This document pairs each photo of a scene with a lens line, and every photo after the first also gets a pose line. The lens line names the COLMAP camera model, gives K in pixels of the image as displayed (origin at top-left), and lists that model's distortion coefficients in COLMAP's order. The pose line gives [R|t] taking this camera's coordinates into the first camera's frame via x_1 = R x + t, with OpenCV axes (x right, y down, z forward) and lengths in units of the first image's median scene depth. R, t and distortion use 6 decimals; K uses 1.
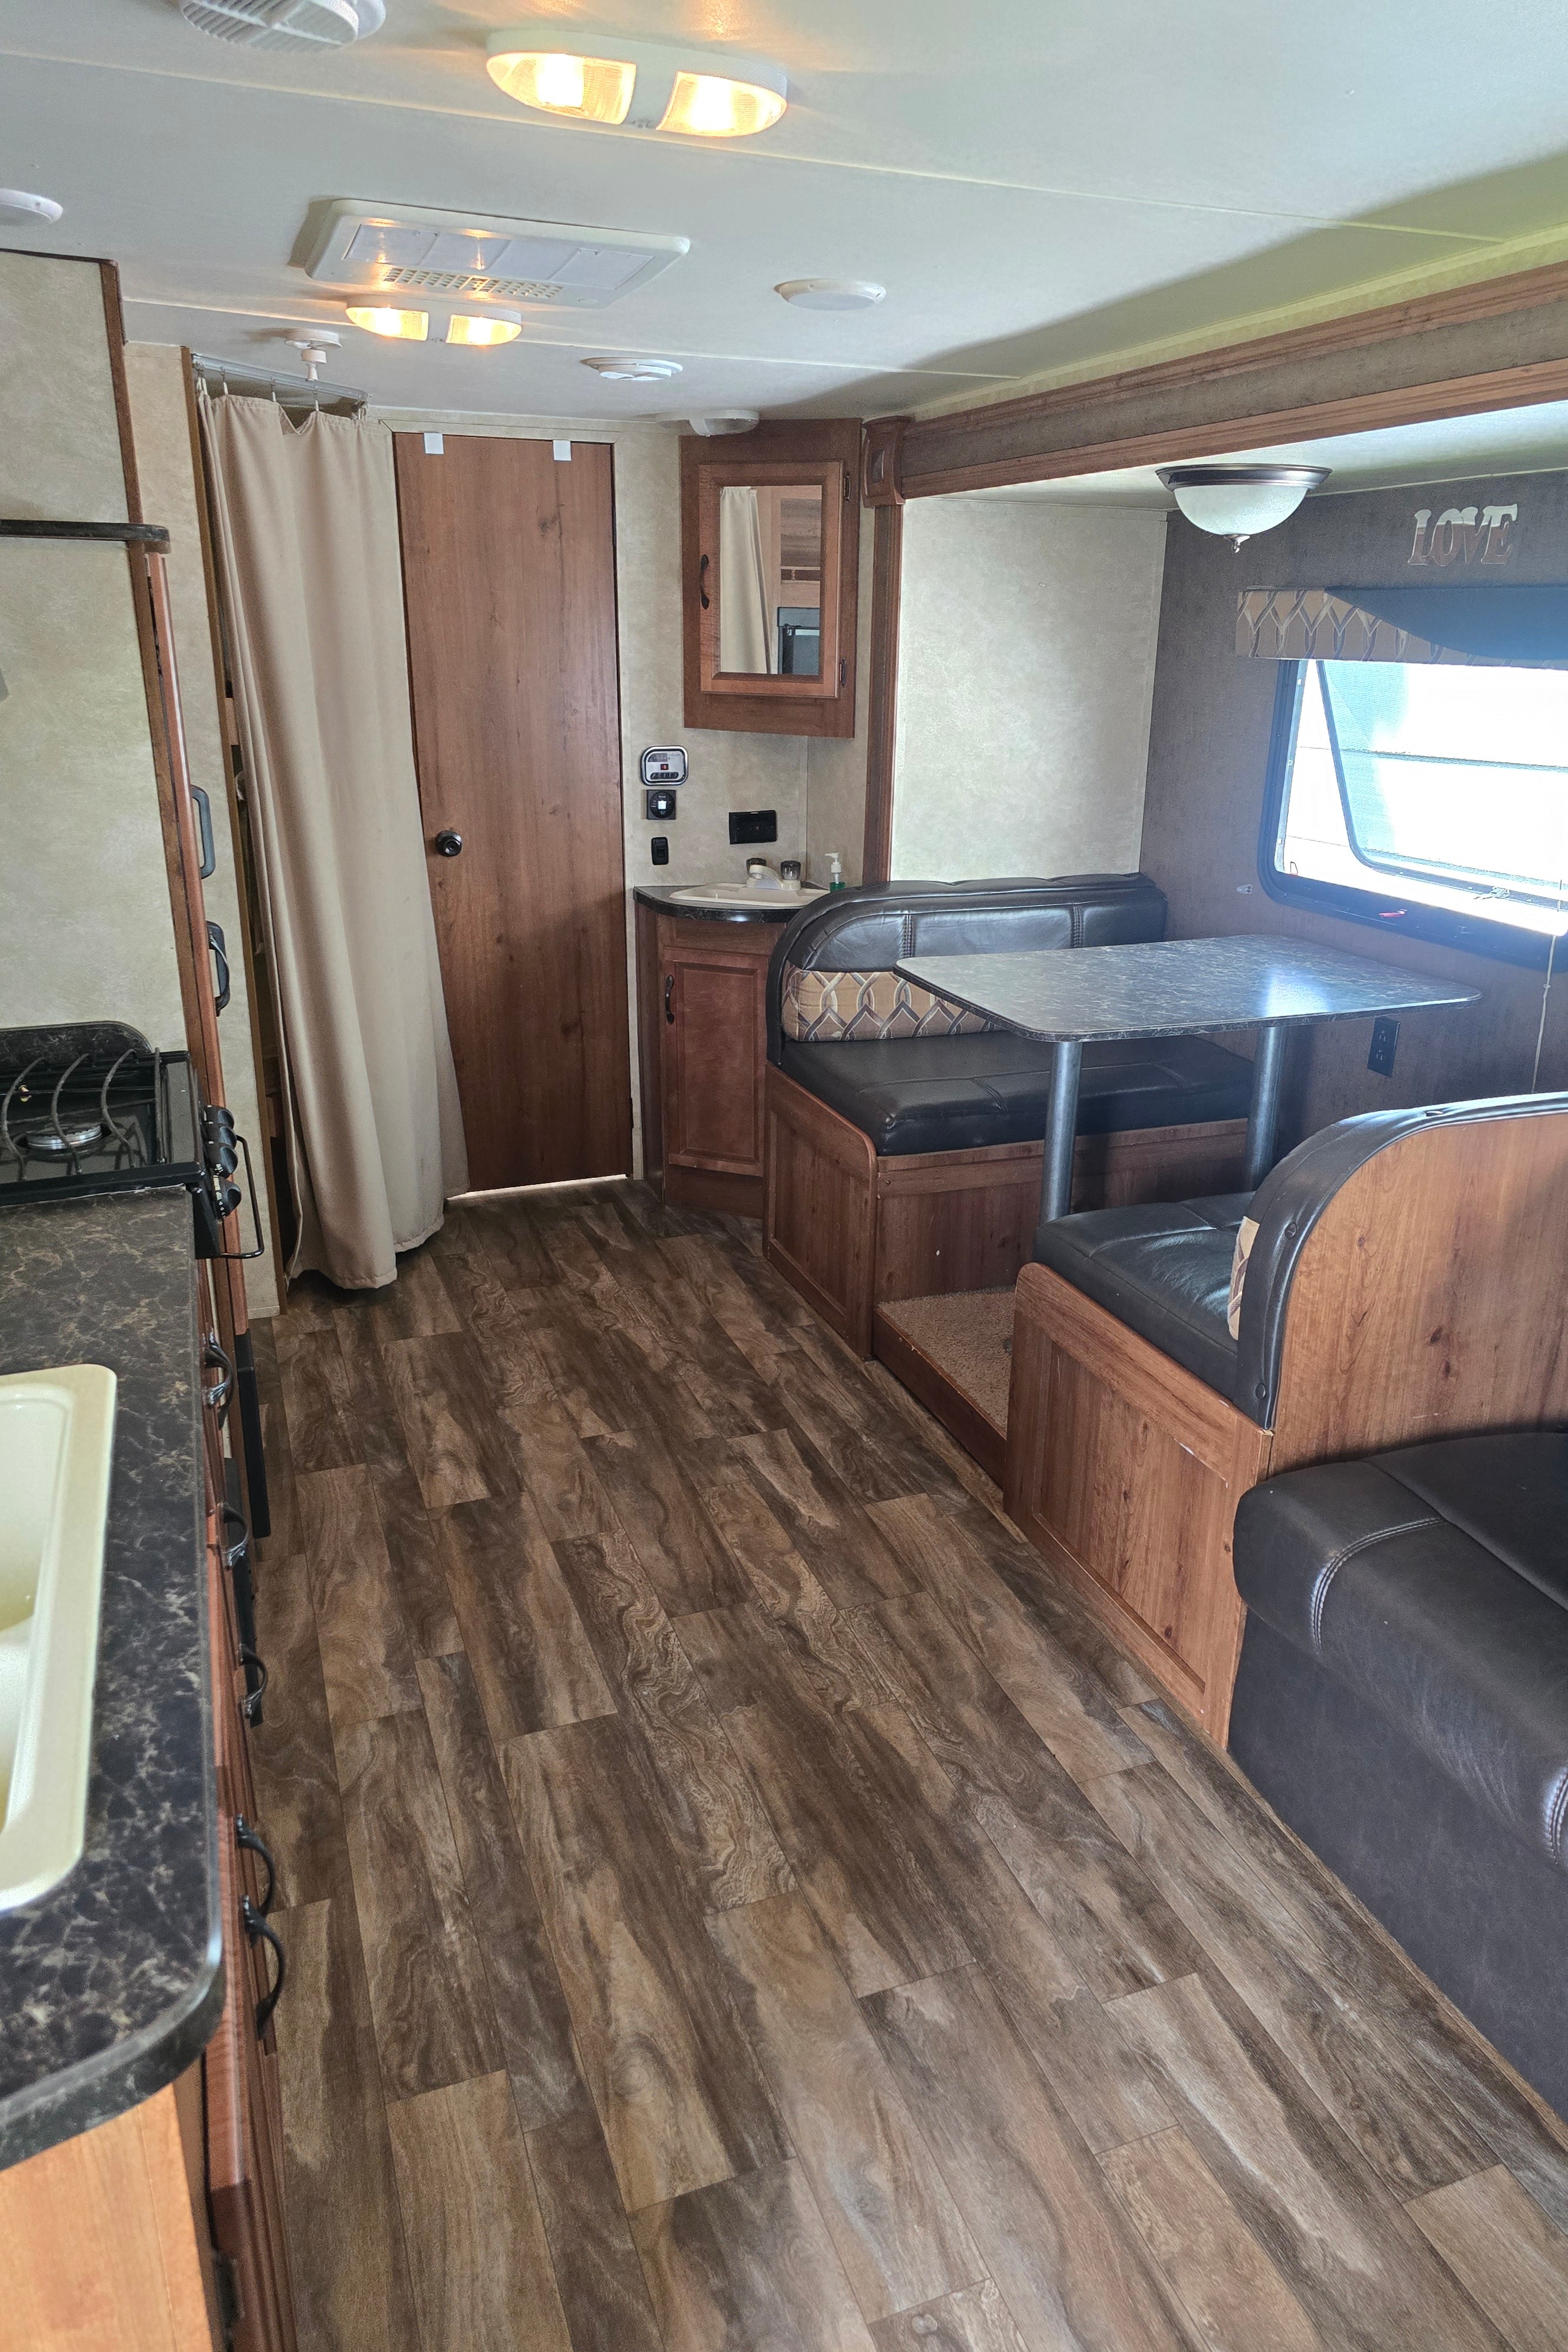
lens RADIAL K [[1574.2, 0, 814.1], [0, 1574.2, 1163.9], [0, 0, 1]] dist [0.056319, -0.056833]
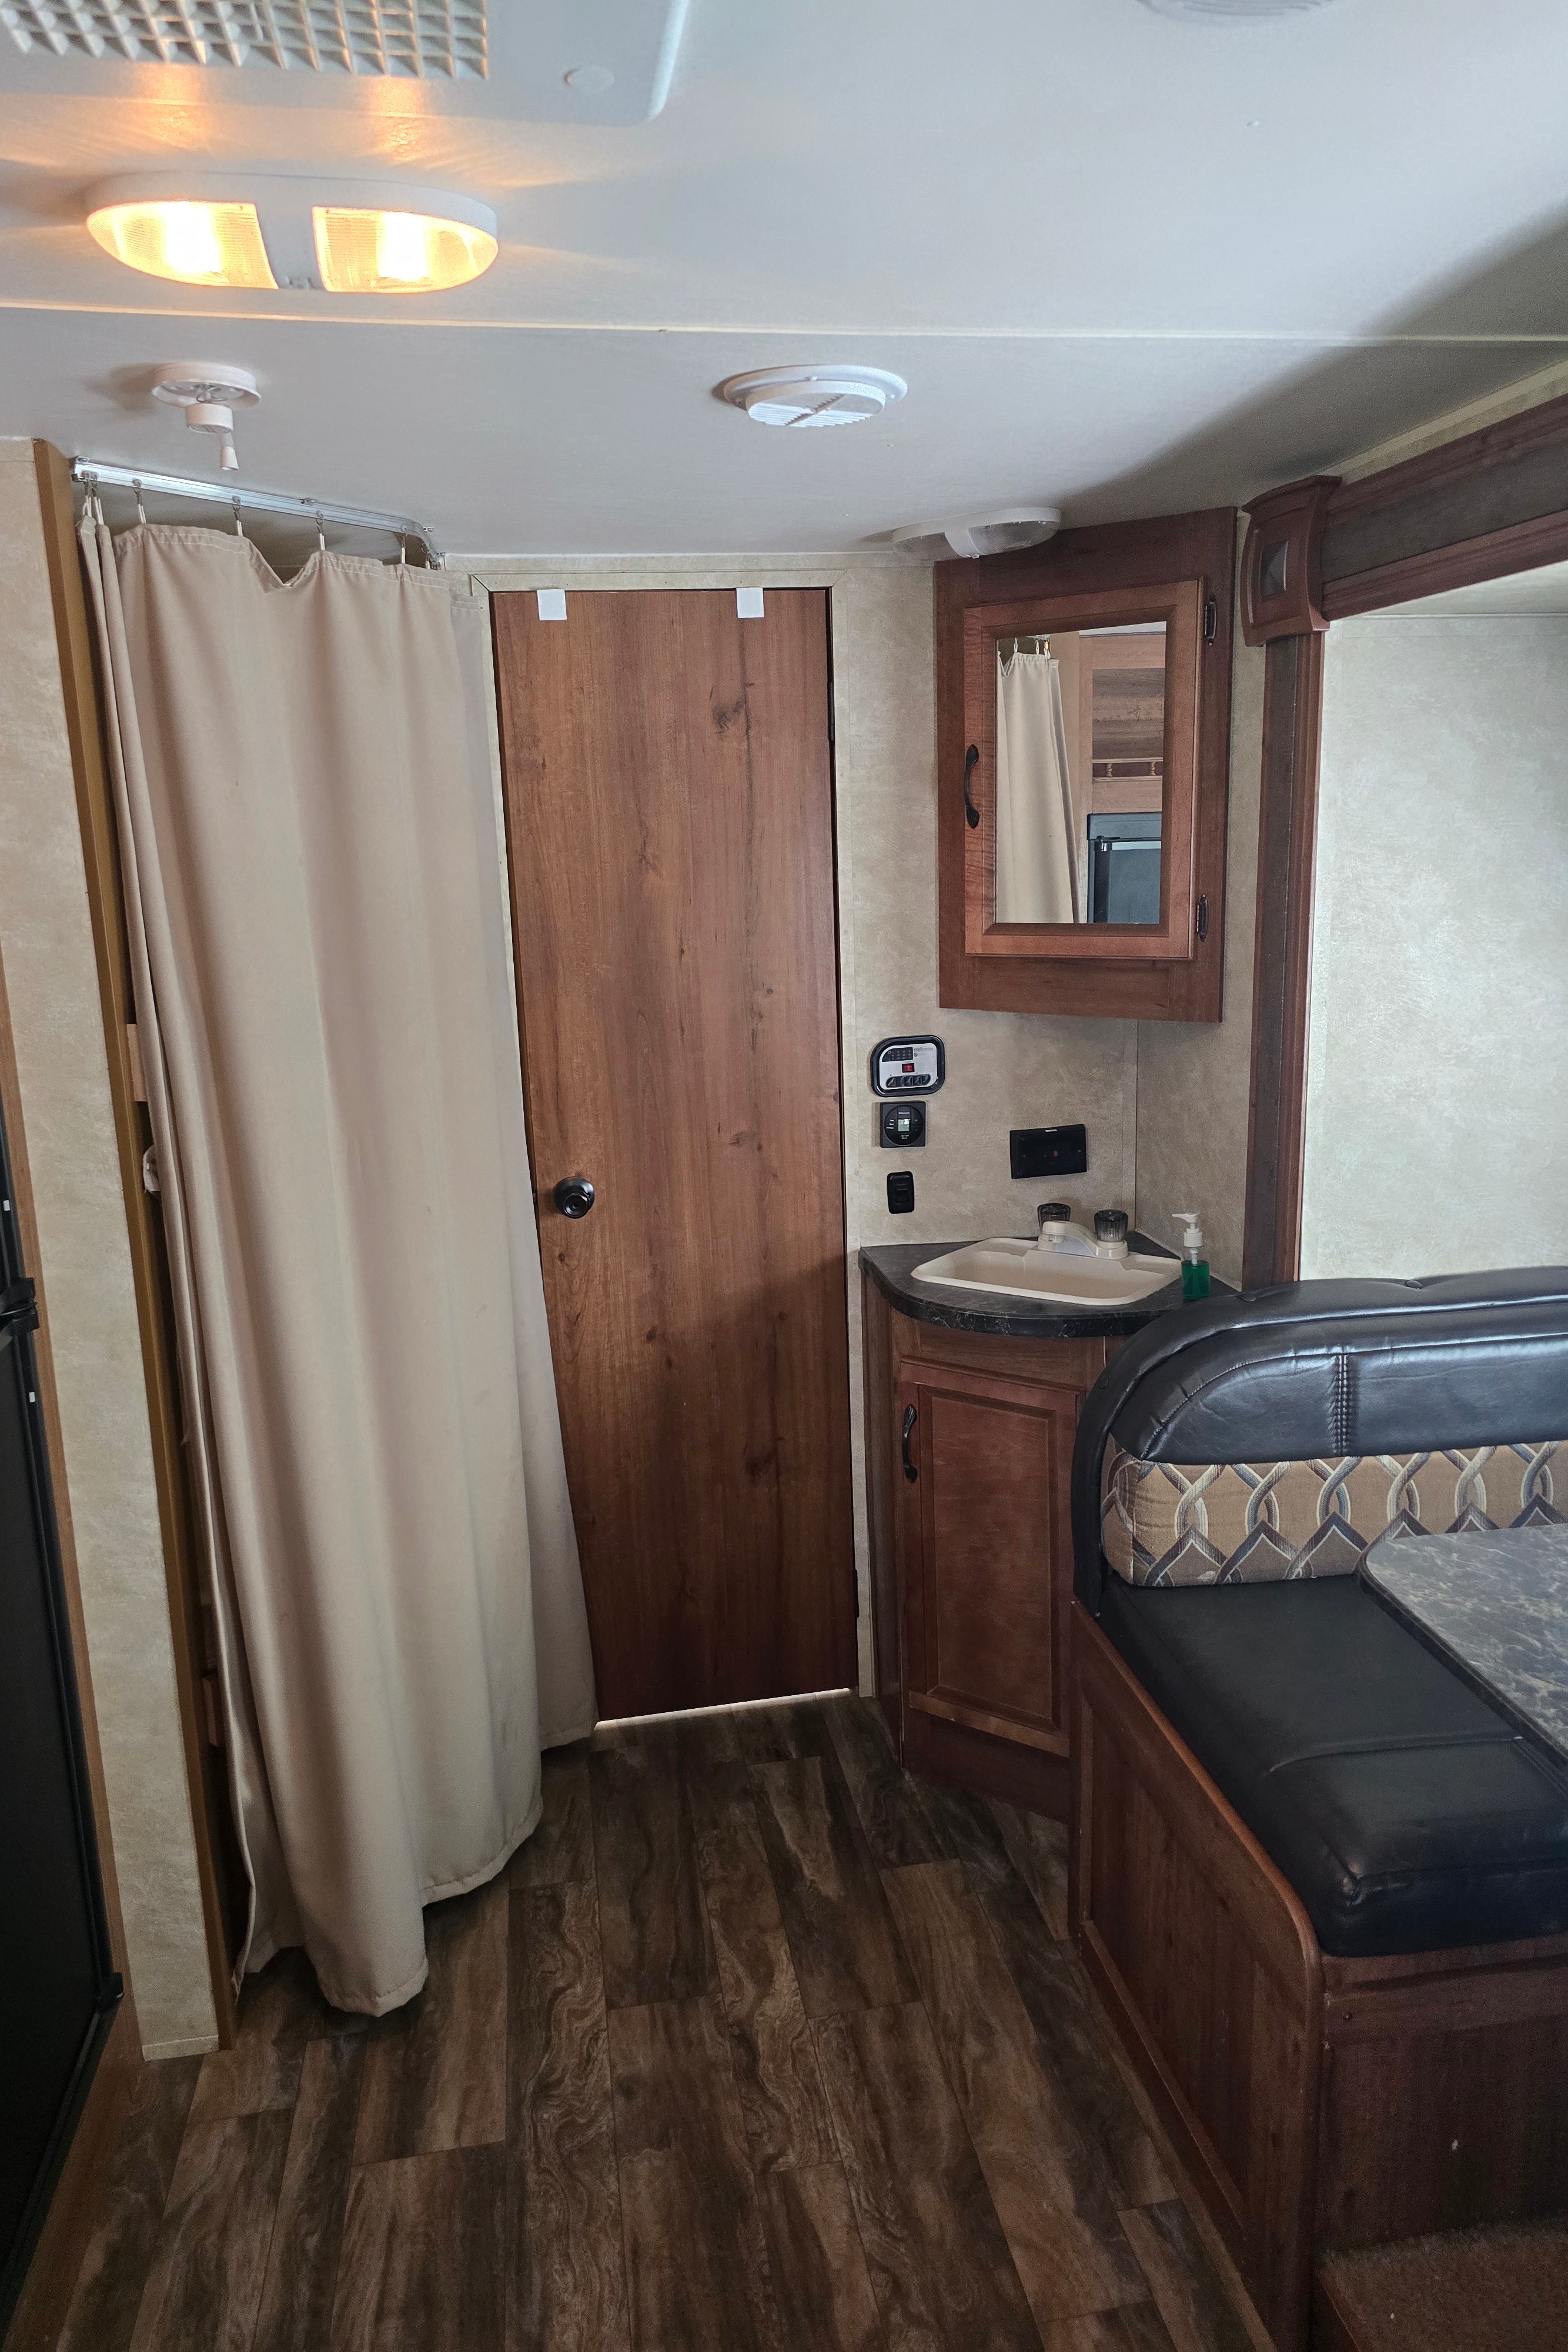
lens RADIAL K [[1574.2, 0, 789.9], [0, 1574.2, 1156.2], [0, 0, 1]] dist [0.056319, -0.056833]
pose [[0.979198, -0.005839, -0.202825, -0.016679], [-0.019454, 0.992280, -0.122483, -0.178874], [0.201974, 0.123881, 0.971525, 0.491987]]
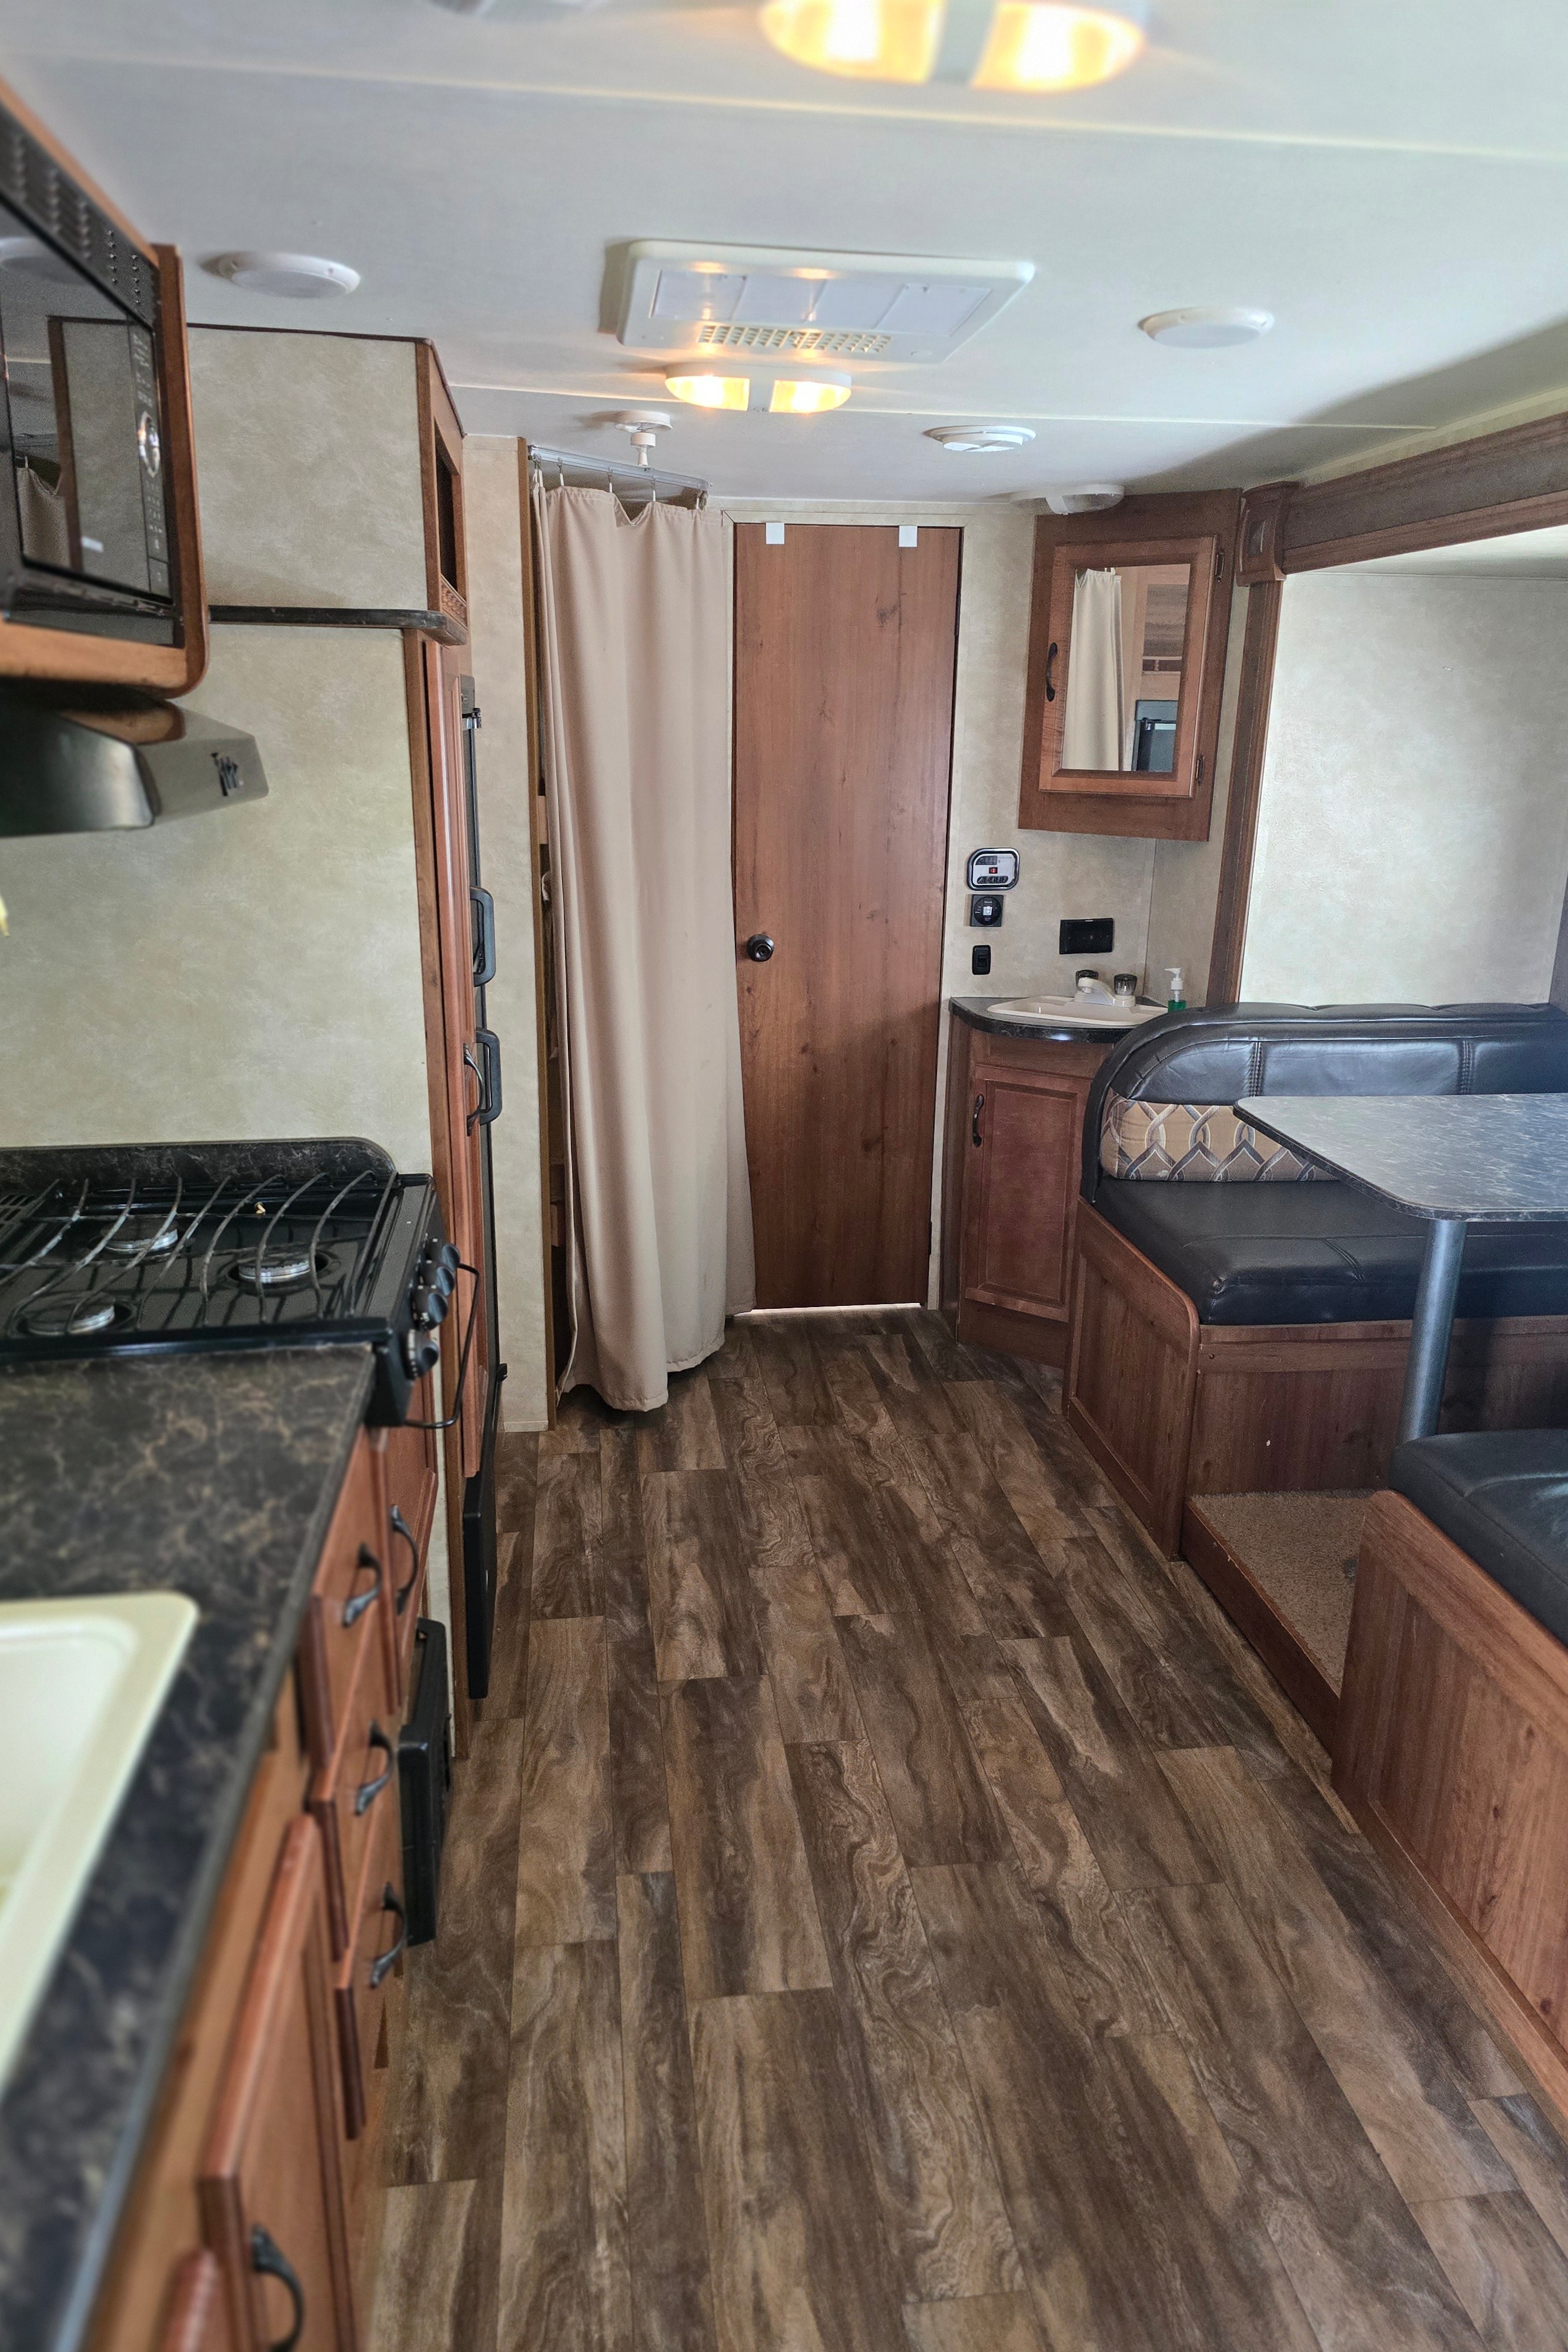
lens RADIAL K [[1574.2, 0, 778.3], [0, 1574.2, 1193.1], [0, 0, 1]] dist [0.056319, -0.056833]
pose [[0.971088, 0.066072, -0.229395, 0.009861], [-0.074994, 0.996721, -0.030387, -0.032734], [0.226635, 0.046712, 0.972859, 0.105102]]
